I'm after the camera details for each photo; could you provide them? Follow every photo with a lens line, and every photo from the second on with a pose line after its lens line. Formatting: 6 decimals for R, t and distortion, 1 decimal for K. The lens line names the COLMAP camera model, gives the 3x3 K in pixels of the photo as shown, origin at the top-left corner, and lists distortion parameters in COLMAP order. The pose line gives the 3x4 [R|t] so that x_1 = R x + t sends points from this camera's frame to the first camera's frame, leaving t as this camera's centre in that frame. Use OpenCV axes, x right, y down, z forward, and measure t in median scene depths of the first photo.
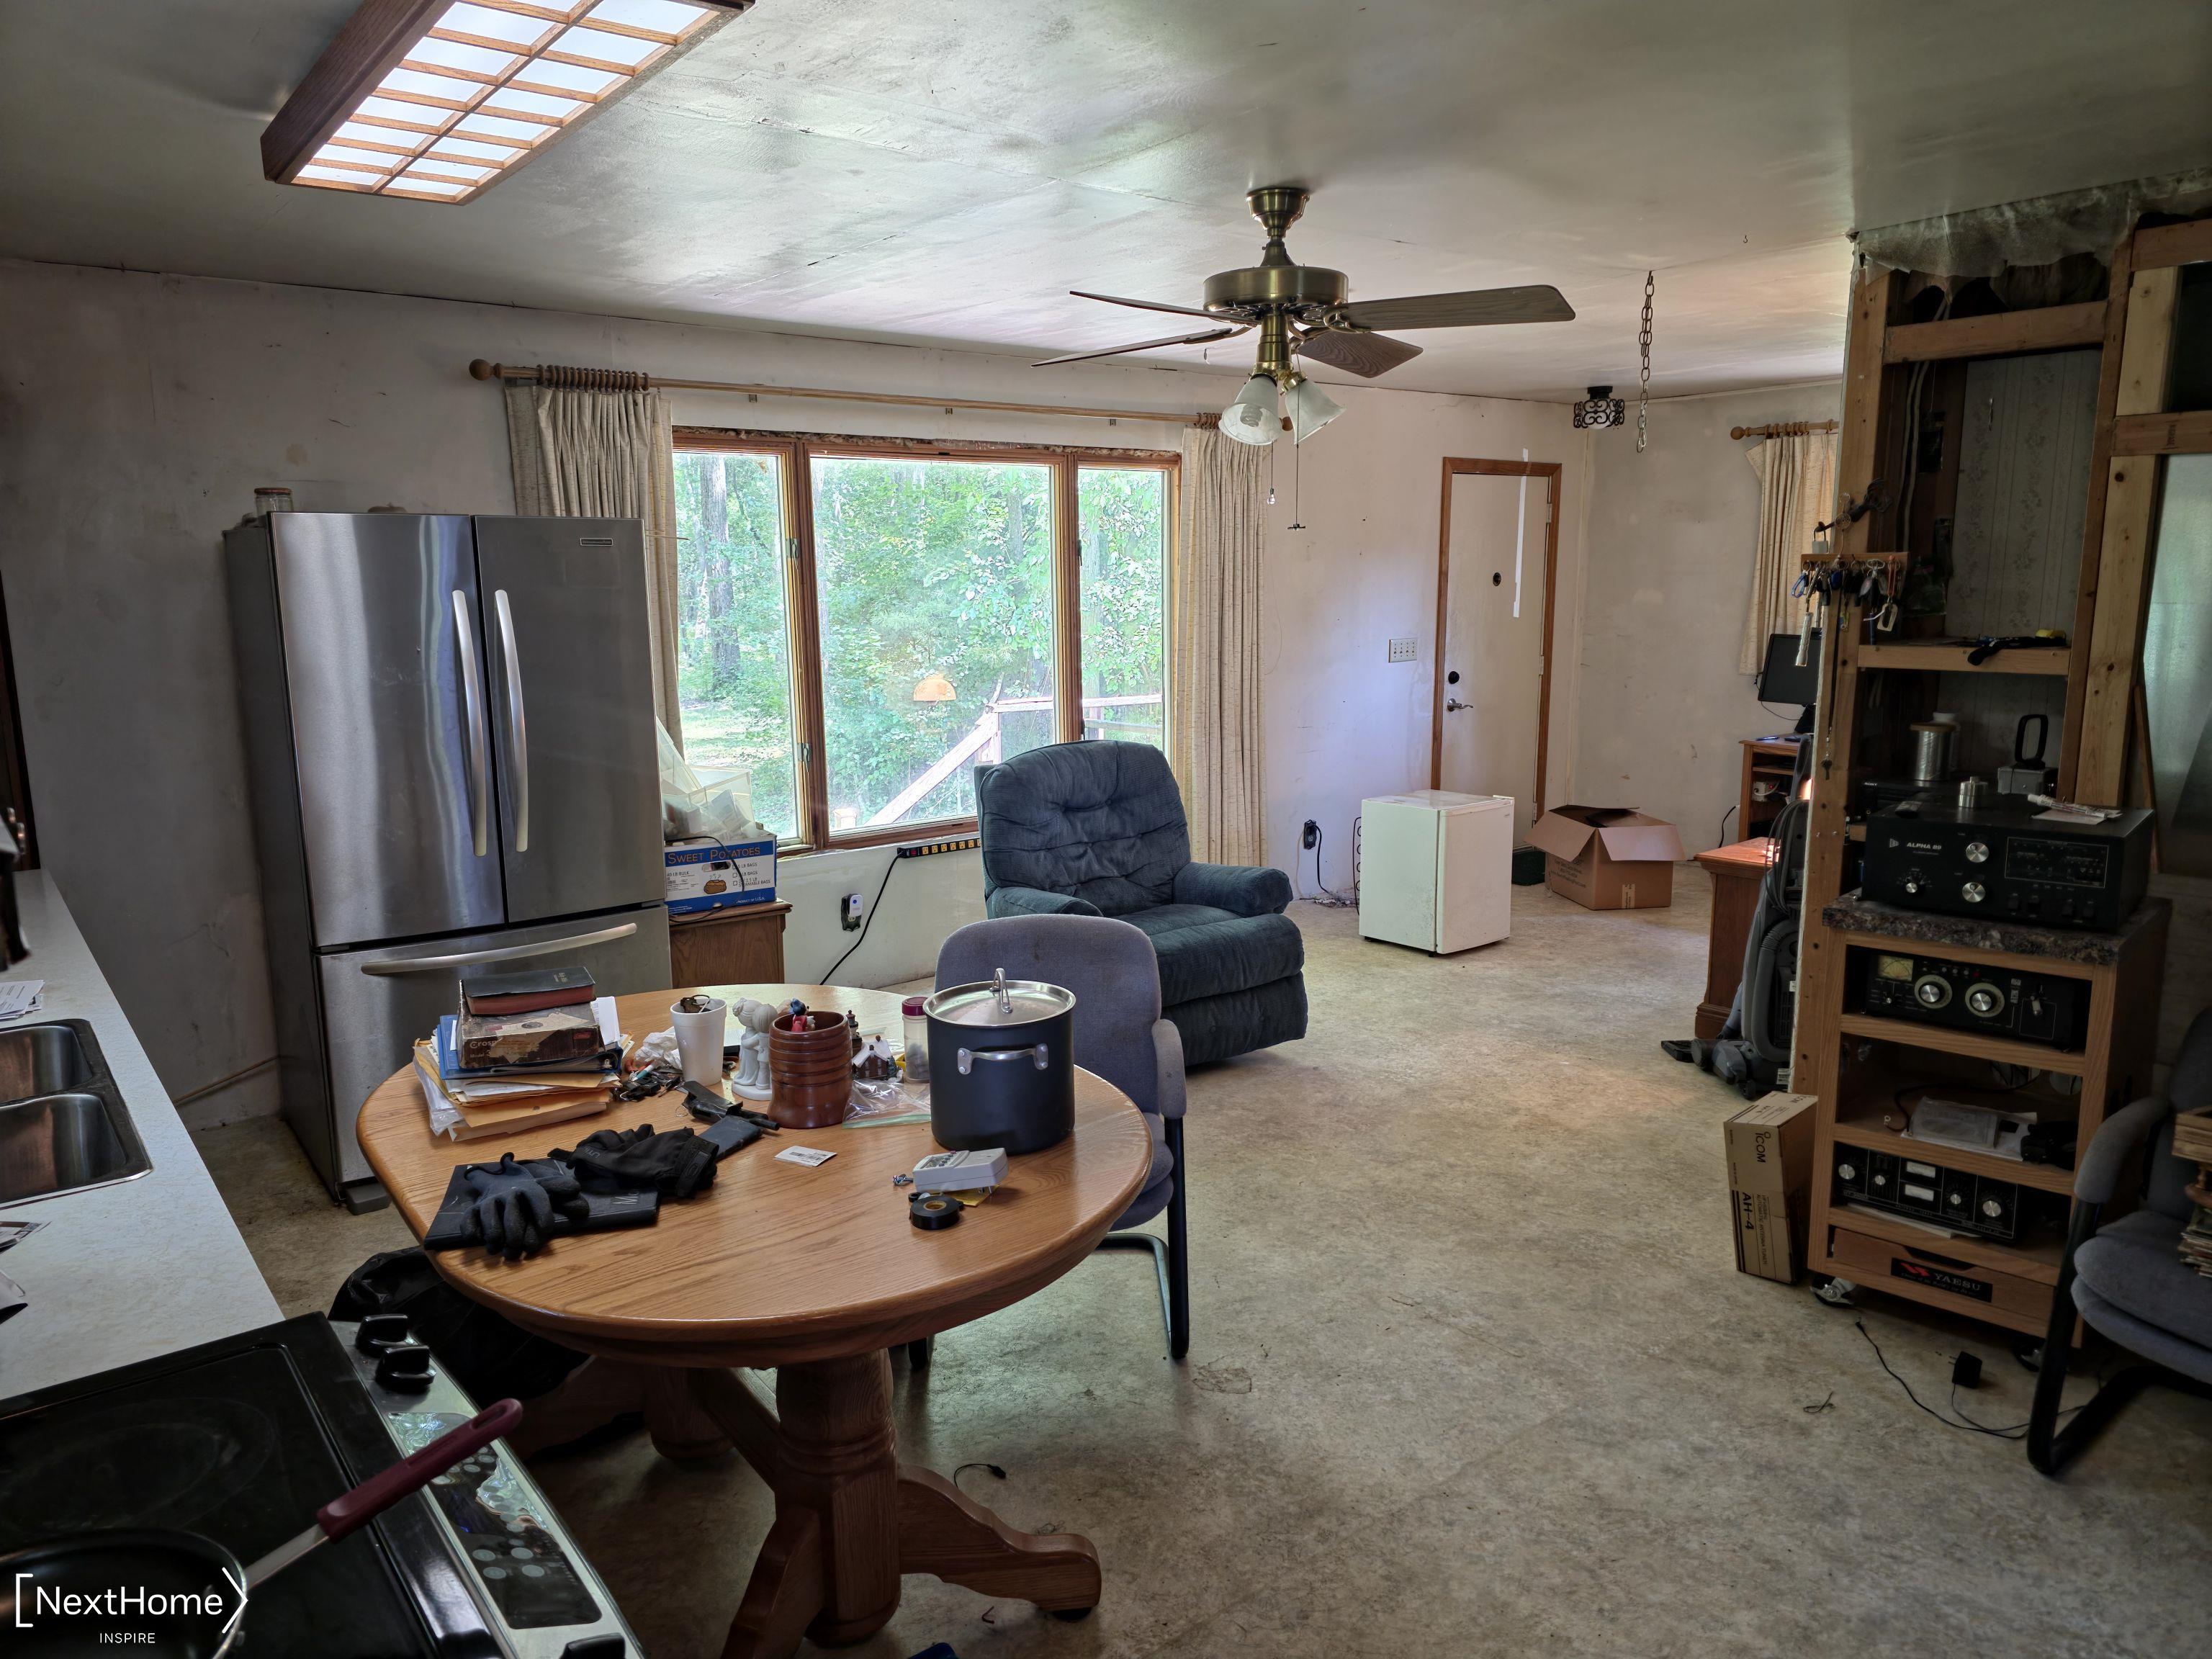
lens RADIAL K [[1488.1, 0, 1102.4], [0, 1488.1, 832.5], [0, 0, 1]] dist [0.035082, -0.034706]
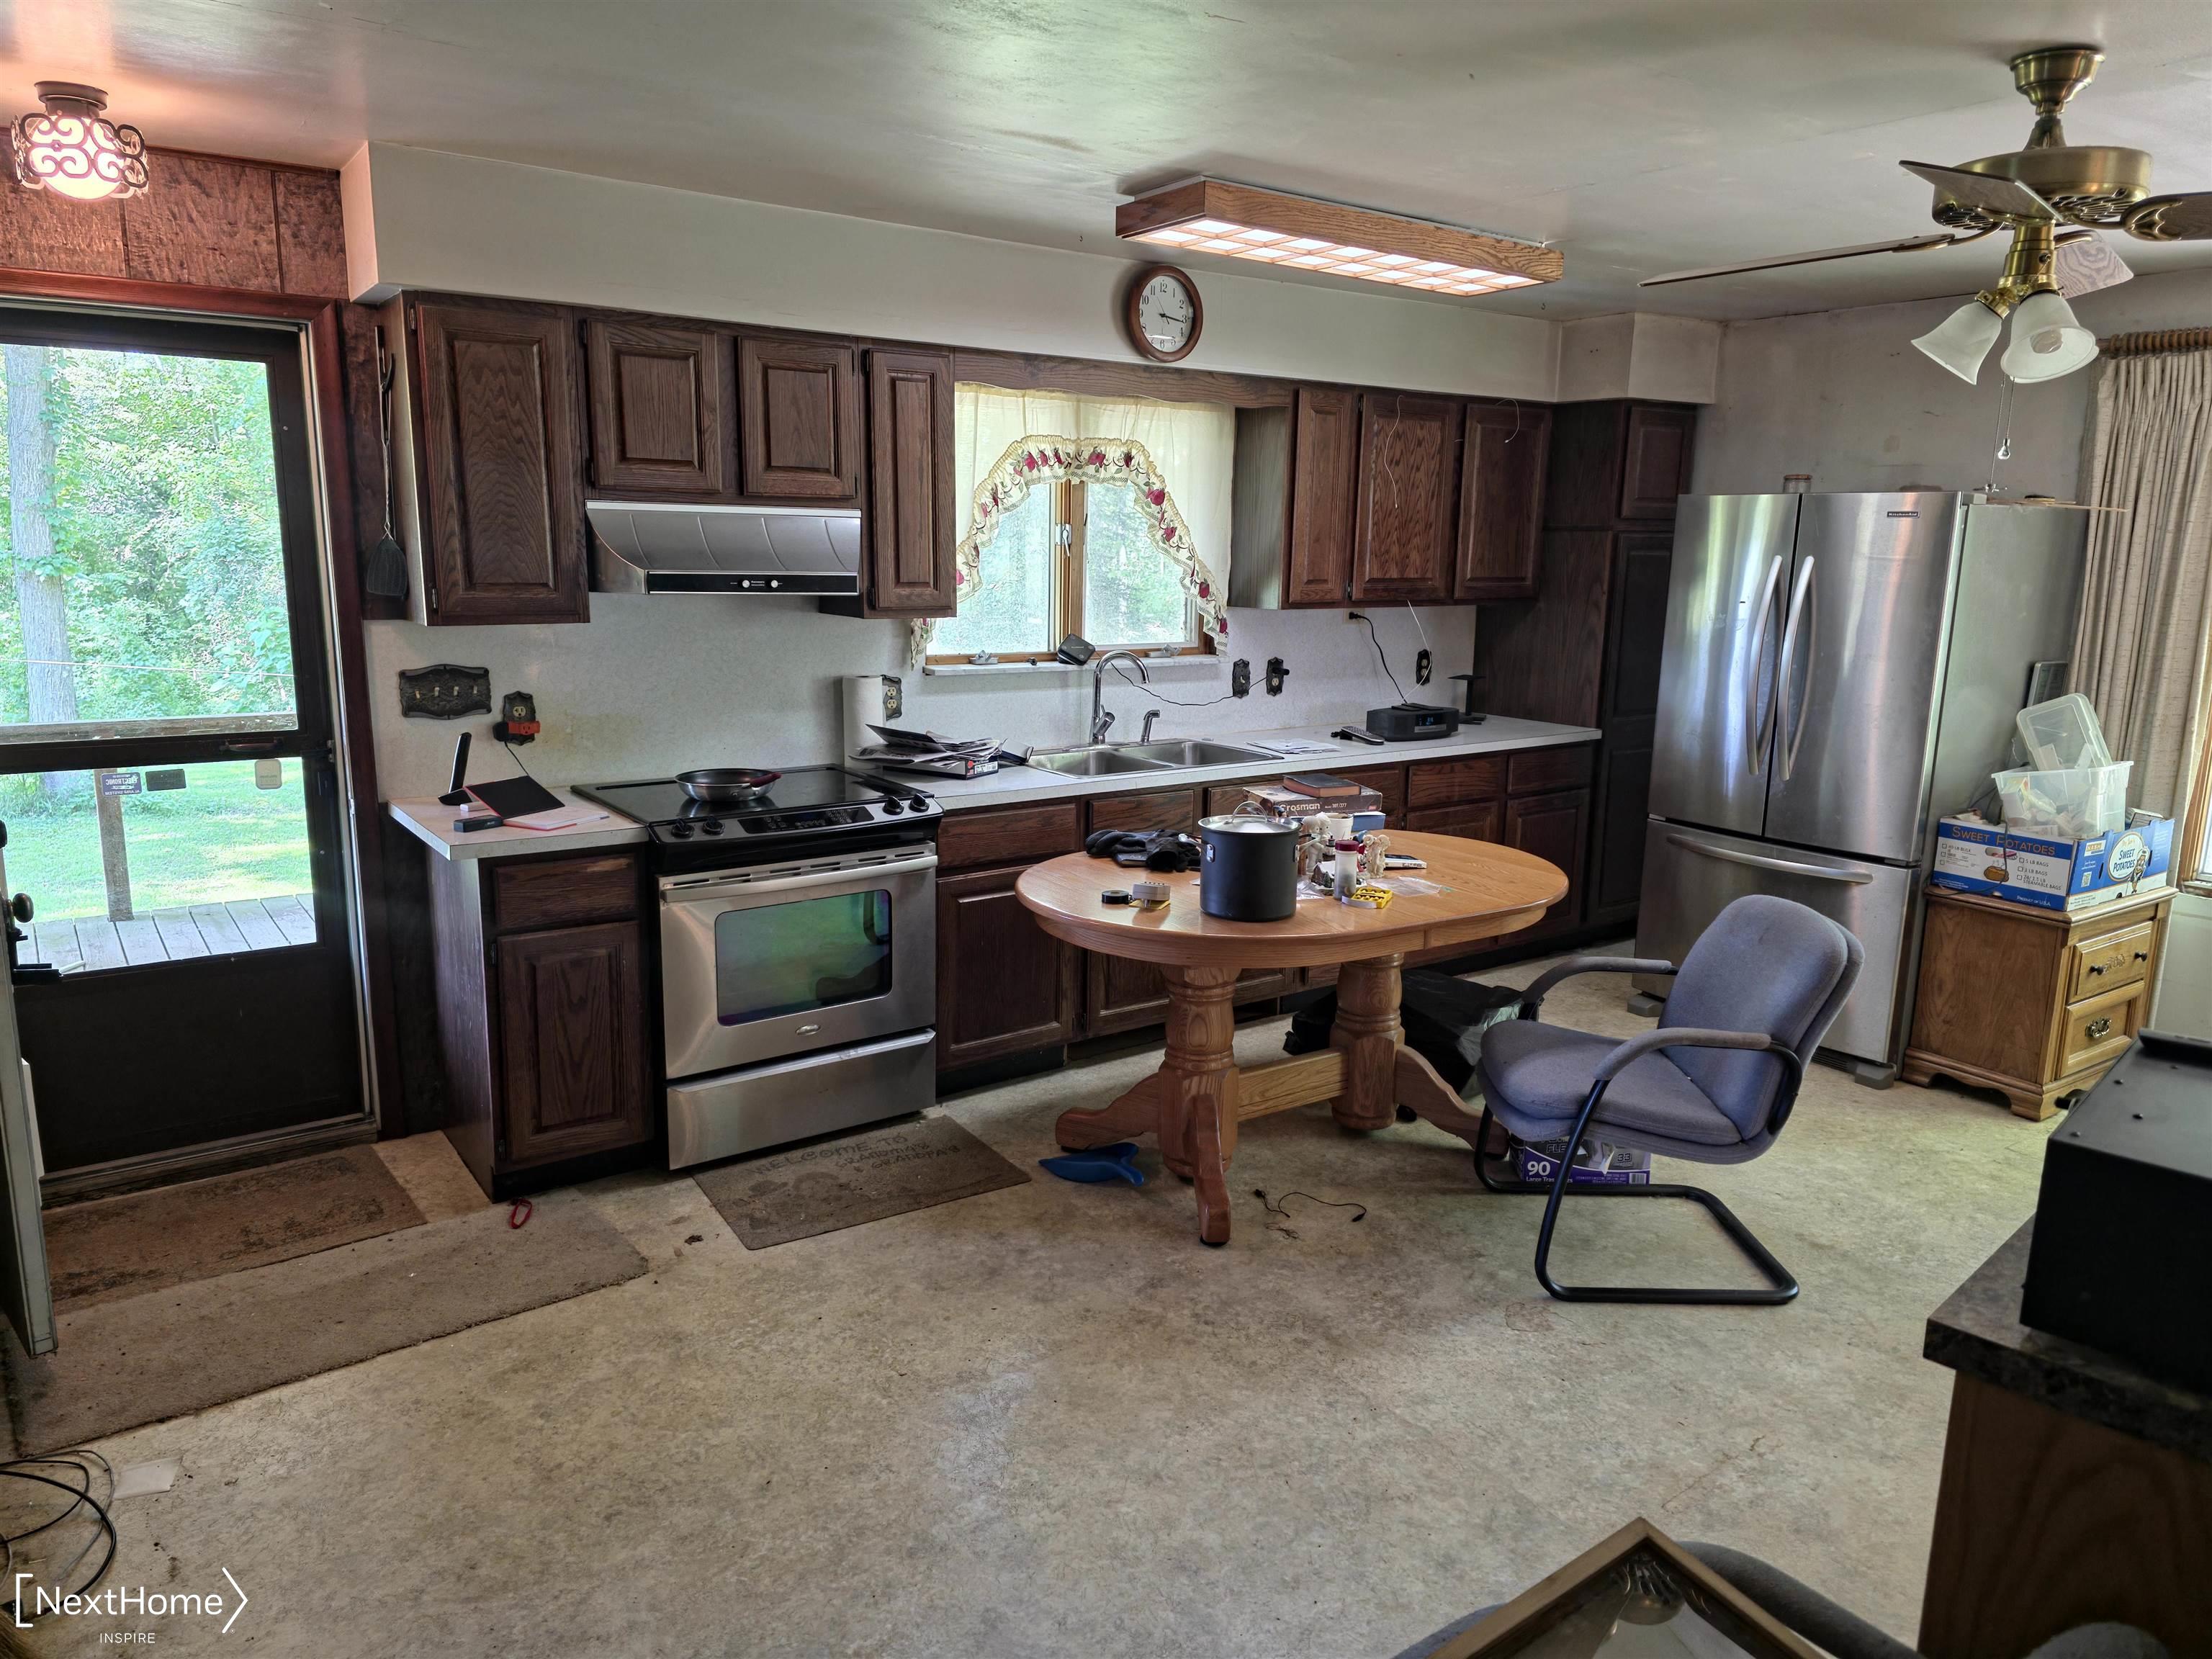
lens RADIAL K [[1488.1, 0, 1100.1], [0, 1488.1, 830.2], [0, 0, 1]] dist [0.035082, -0.034706]
pose [[-0.055422, 0.200439, -0.978137, 0.658232], [-0.191520, 0.959318, 0.207434, -0.074527], [0.979923, 0.198829, -0.014780, 0.410436]]
